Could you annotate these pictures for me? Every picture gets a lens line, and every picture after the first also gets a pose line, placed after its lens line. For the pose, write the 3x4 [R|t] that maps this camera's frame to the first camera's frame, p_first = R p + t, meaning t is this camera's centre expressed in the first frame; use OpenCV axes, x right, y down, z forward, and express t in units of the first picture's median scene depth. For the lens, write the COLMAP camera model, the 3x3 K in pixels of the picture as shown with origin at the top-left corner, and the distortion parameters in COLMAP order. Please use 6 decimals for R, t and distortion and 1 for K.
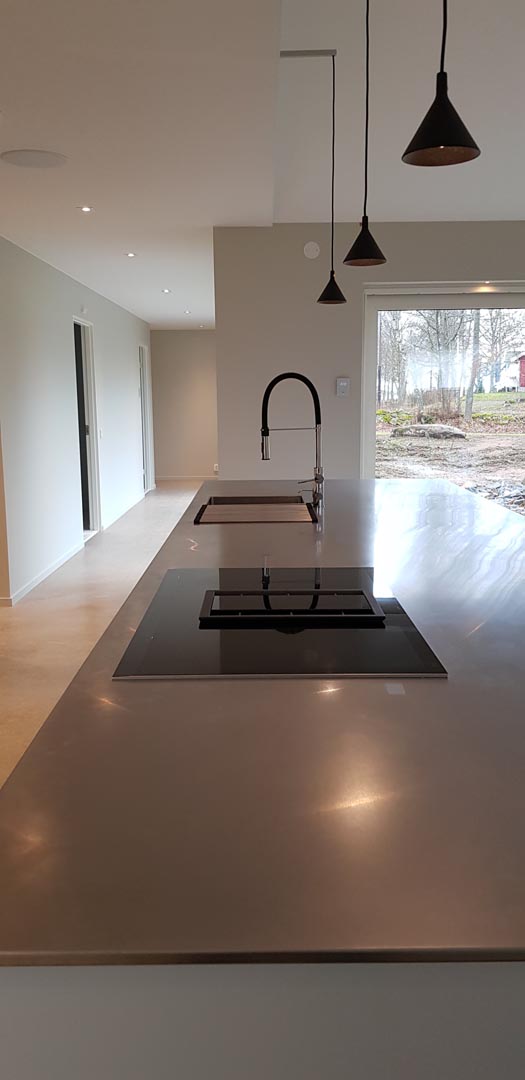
lens RADIAL K [[838.9, 0, 255.6], [0, 838.9, 535.1], [0, 0, 1]] dist [0.085887, -0.147243]
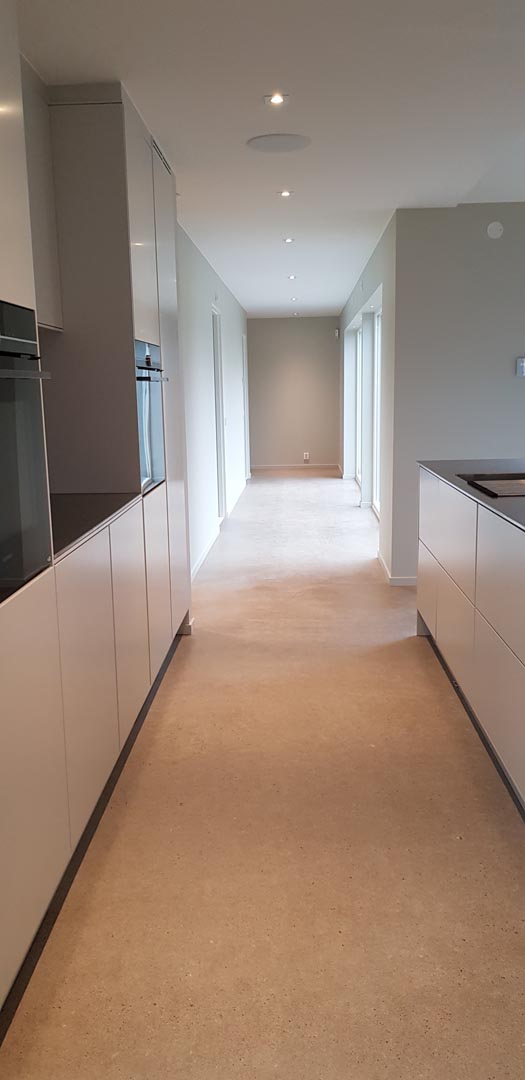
lens RADIAL K [[838.9, 0, 255.6], [0, 838.9, 535.1], [0, 0, 1]] dist [0.085887, -0.147243]
pose [[0.998773, -0.001491, -0.049499, -0.165679], [0.001962, 0.999953, 0.009484, 0.013009], [0.049483, -0.009569, 0.998729, -0.017200]]
